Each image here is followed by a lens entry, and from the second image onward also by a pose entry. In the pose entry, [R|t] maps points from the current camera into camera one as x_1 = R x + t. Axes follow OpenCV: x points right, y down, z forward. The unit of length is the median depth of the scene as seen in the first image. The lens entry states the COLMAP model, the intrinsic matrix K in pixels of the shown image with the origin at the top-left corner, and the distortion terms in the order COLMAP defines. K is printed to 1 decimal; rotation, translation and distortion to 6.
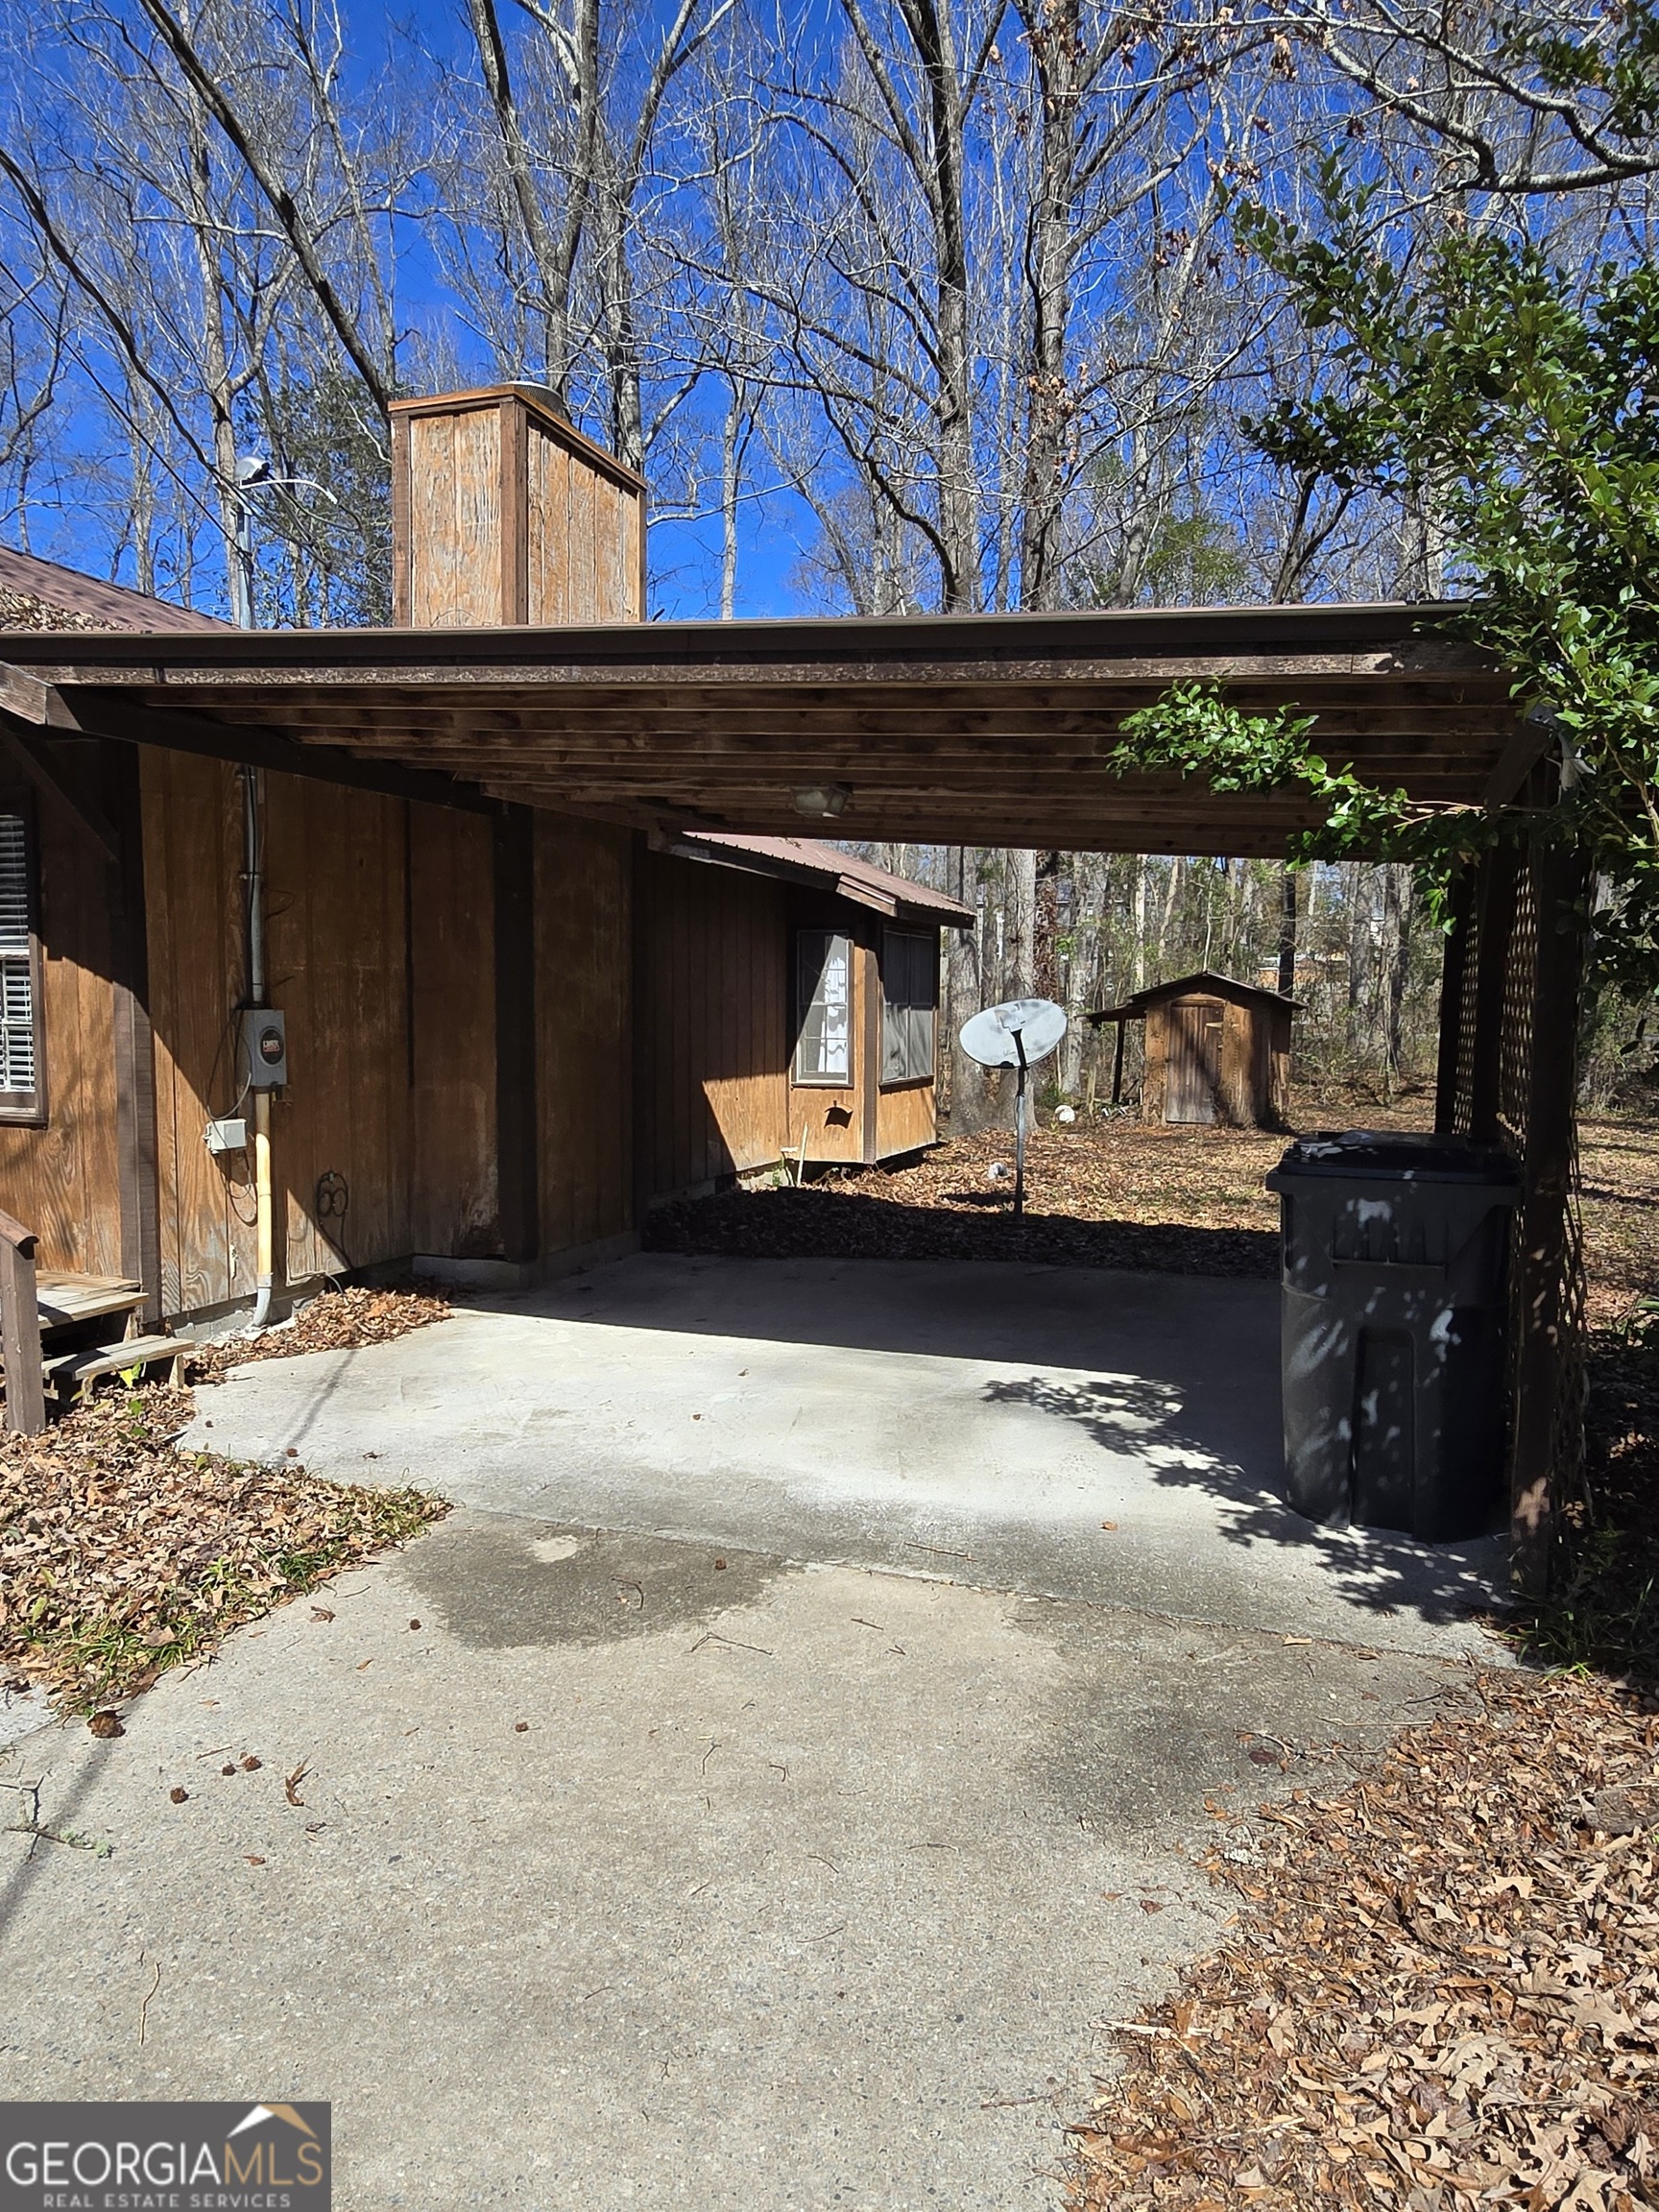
lens RADIAL K [[1459.4, 0, 832.1], [0, 1459.4, 1130.6], [0, 0, 1]] dist [0.005741, -0.004095]
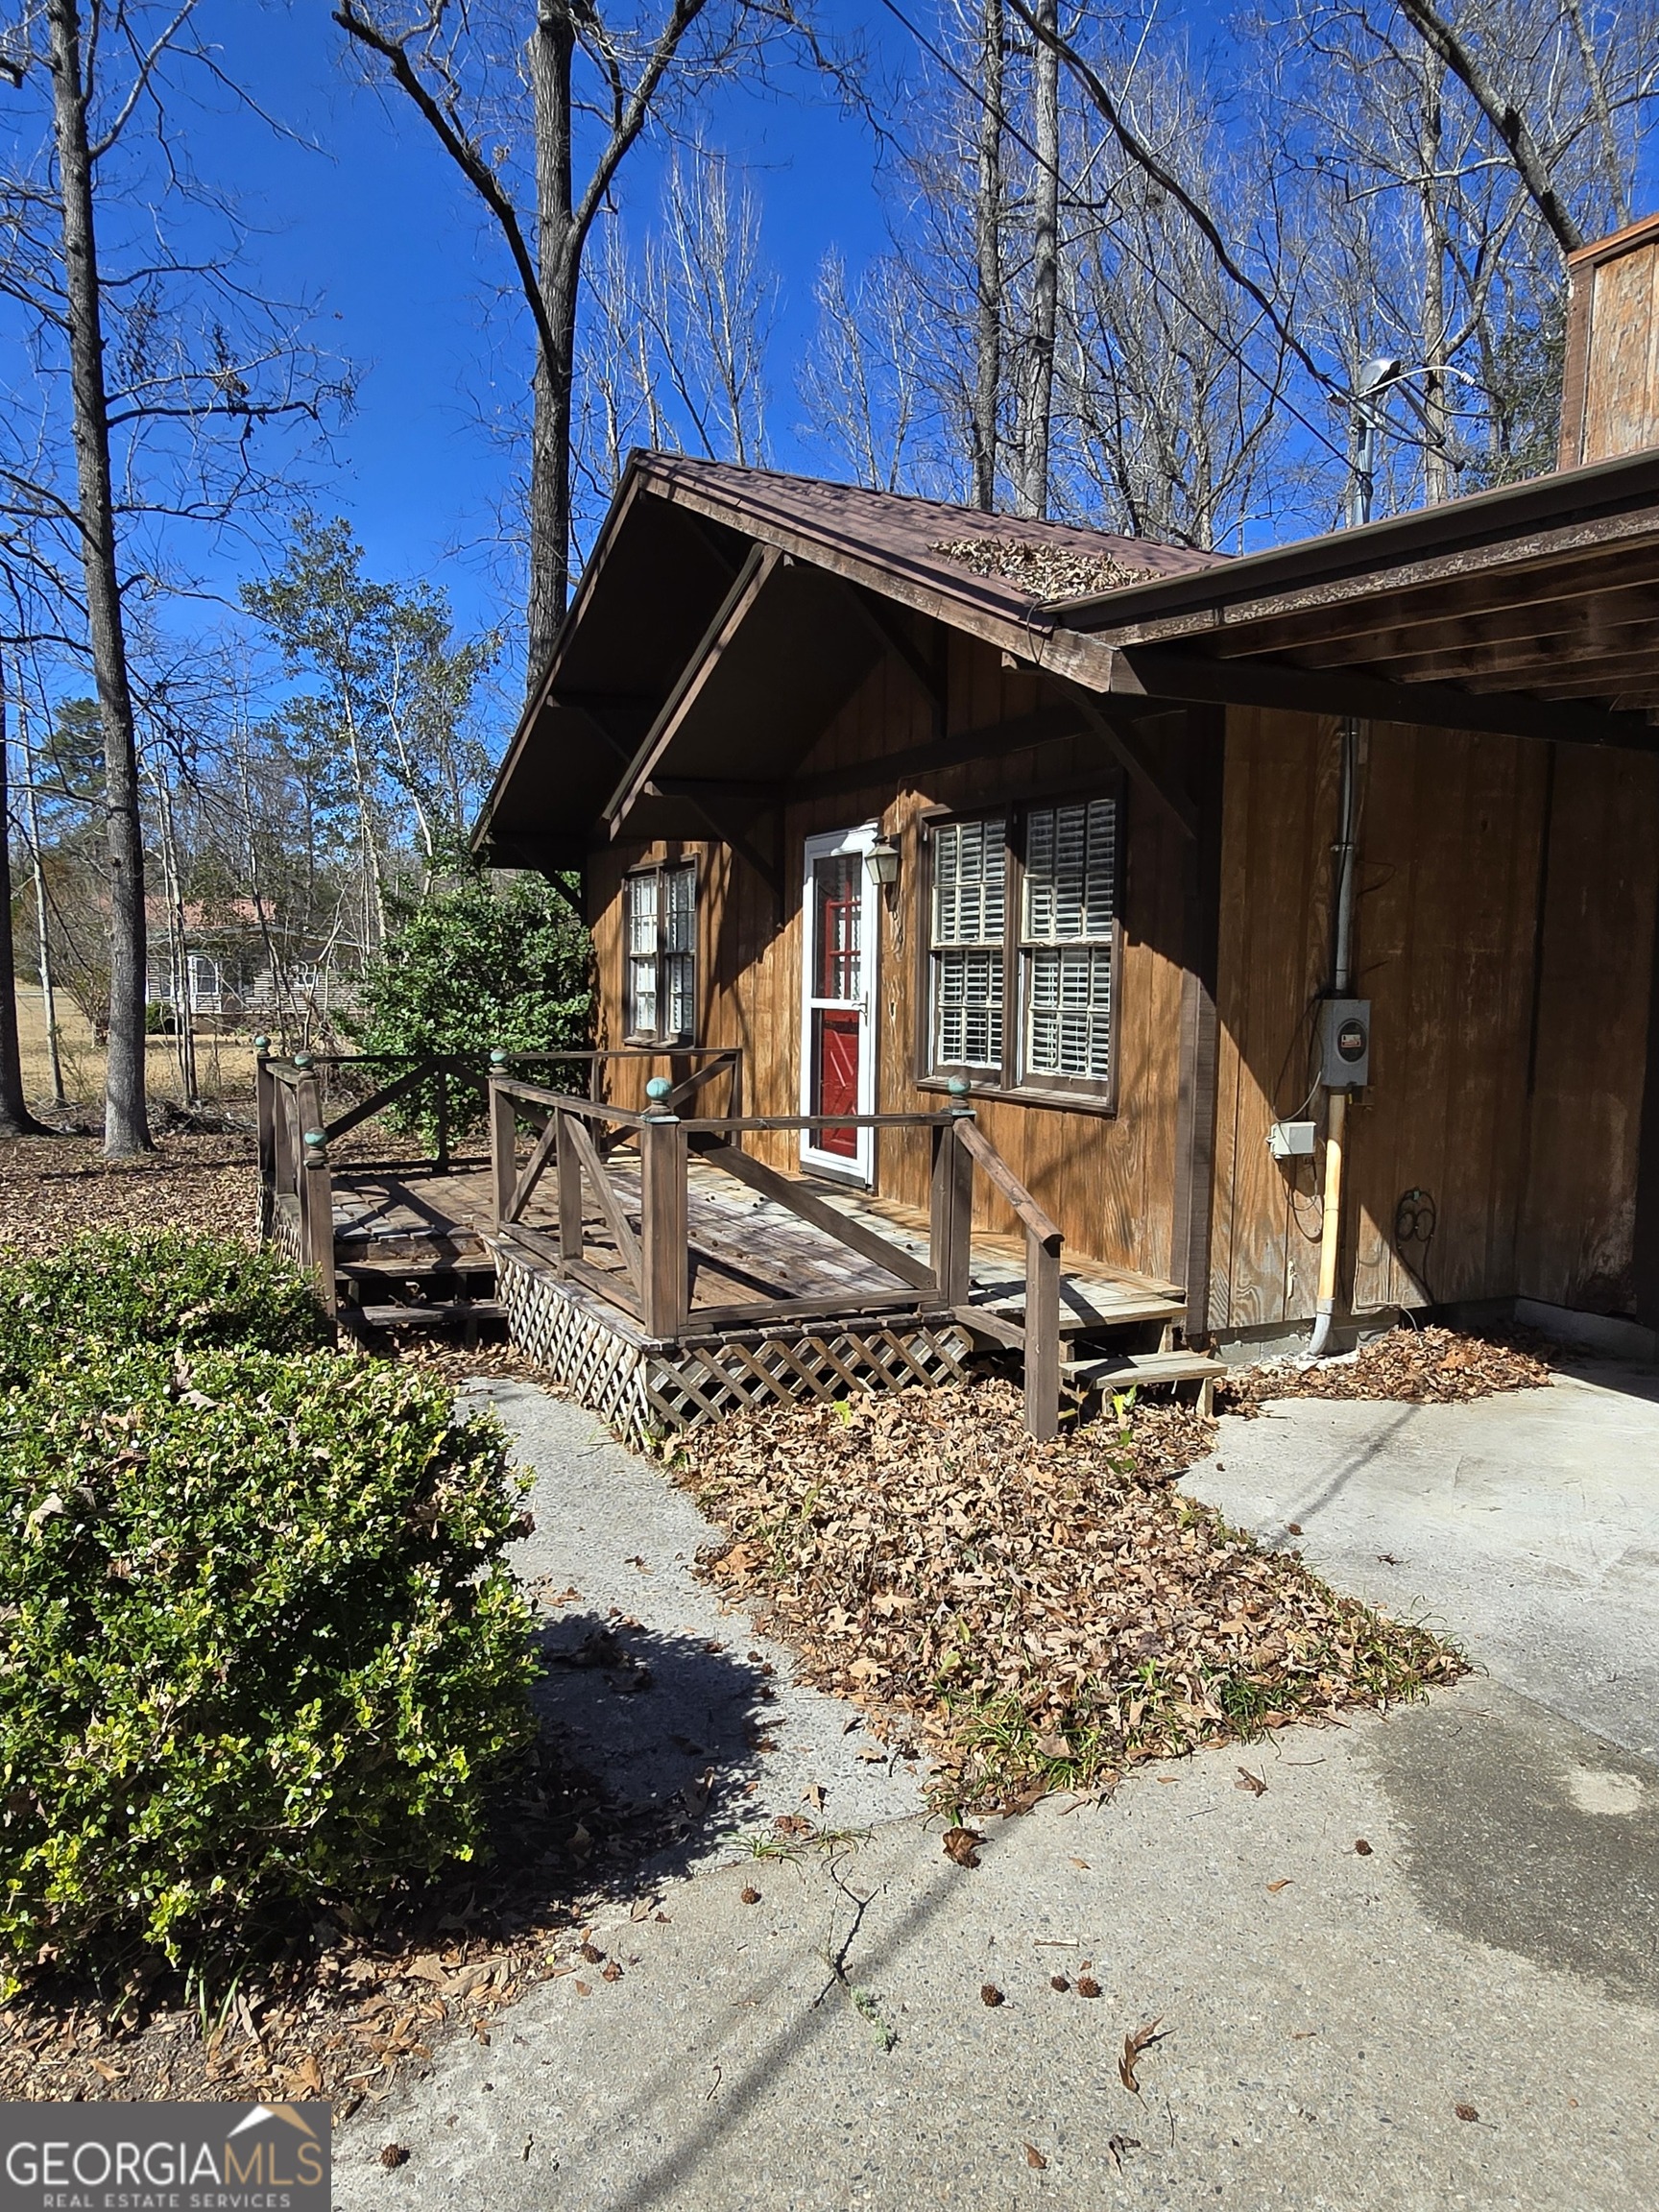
lens RADIAL K [[1459.4, 0, 832.1], [0, 1459.4, 1130.6], [0, 0, 1]] dist [0.005741, -0.004095]
pose [[0.718870, 0.072604, -0.691343, 0.000818], [-0.067796, 0.997112, 0.034220, -0.014263], [0.691831, 0.022271, 0.721716, 0.167553]]
